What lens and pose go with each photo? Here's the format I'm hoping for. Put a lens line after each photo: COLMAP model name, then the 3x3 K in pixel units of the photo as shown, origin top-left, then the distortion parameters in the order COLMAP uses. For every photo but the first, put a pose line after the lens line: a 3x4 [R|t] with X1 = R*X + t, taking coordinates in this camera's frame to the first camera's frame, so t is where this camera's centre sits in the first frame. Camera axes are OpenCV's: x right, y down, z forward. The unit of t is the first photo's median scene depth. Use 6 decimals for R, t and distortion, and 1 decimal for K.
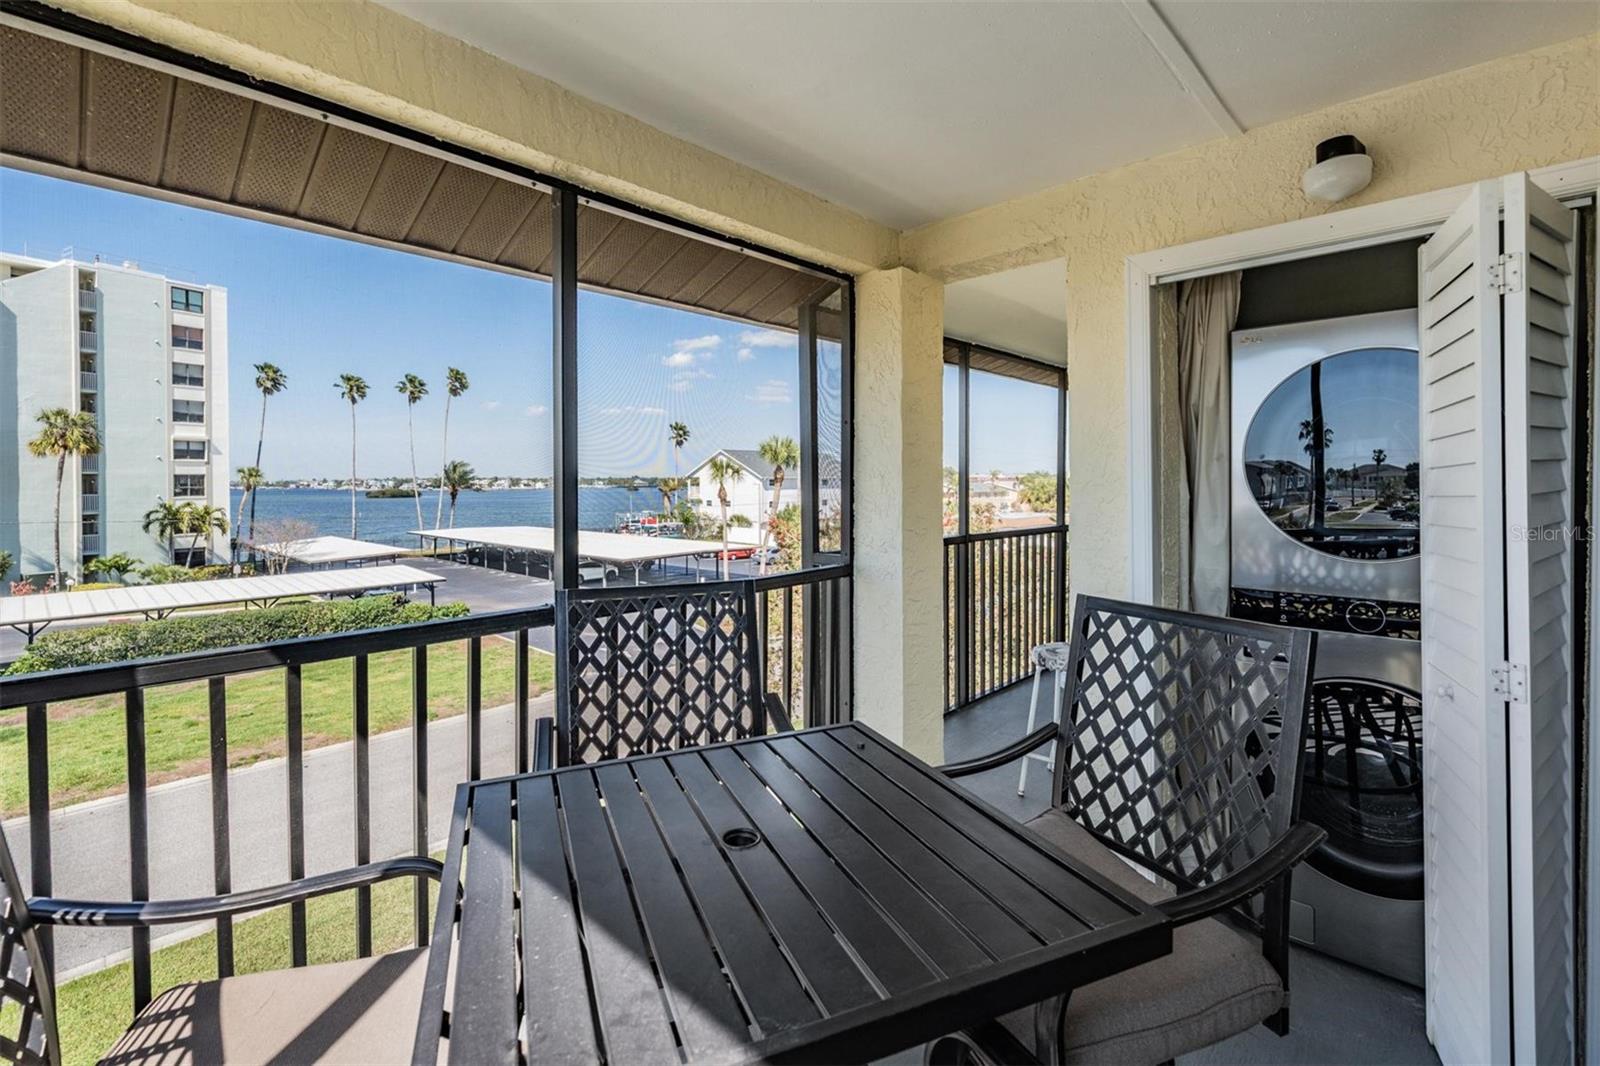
lens RADIAL K [[741.9, 0, 811.9], [0, 741.9, 492.4], [0, 0, 1]] dist [0.003455, 0.000349]
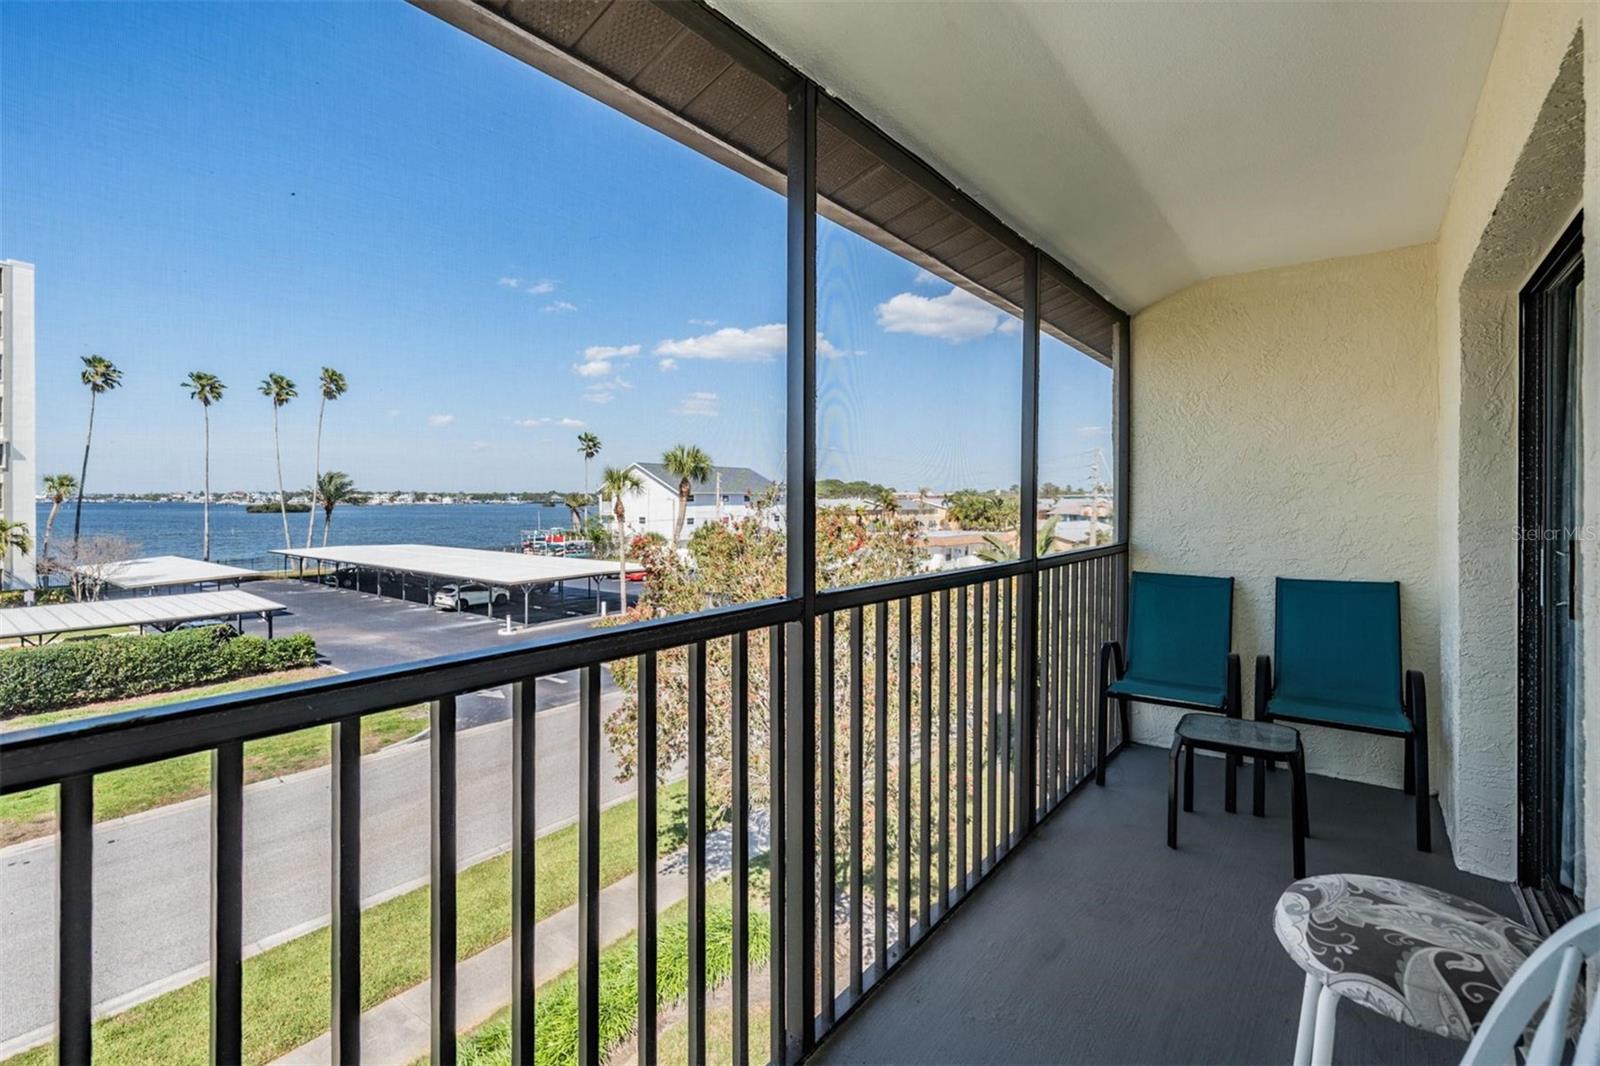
lens RADIAL K [[731.9, 0, 799.7], [0, 731.9, 508.3], [0, 0, 1]] dist [0.003269, -0.001160]
pose [[0.997339, 0.004829, 0.072746, 0.024648], [-0.004643, 0.999986, -0.002721, 0.002086], [-0.072758, 0.002376, 0.997347, 0.088335]]
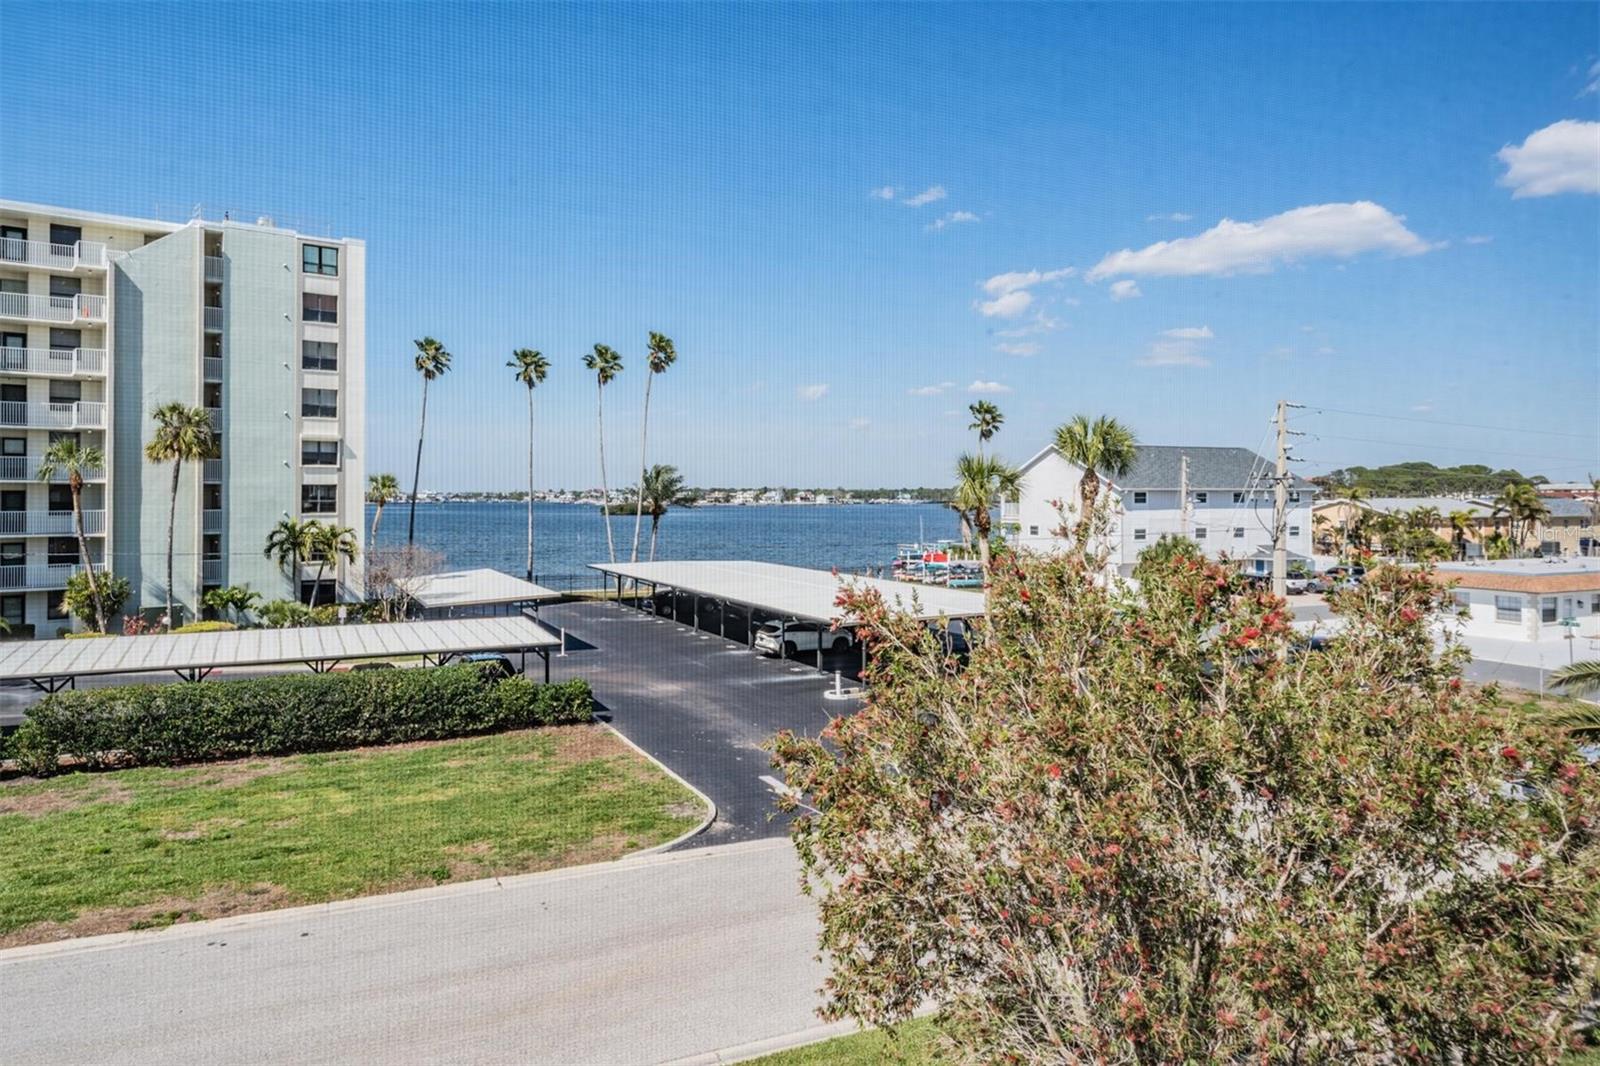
lens RADIAL K [[1061.8, 0, 824.9], [0, 1061.8, 495.4], [0, 0, 1]] dist [0.004673, 0.000687]
pose [[0.918494, 0.003962, -0.395416, 0.070693], [-0.008899, 0.999904, -0.010652, -0.005037], [0.395335, 0.013303, 0.918441, 0.166317]]
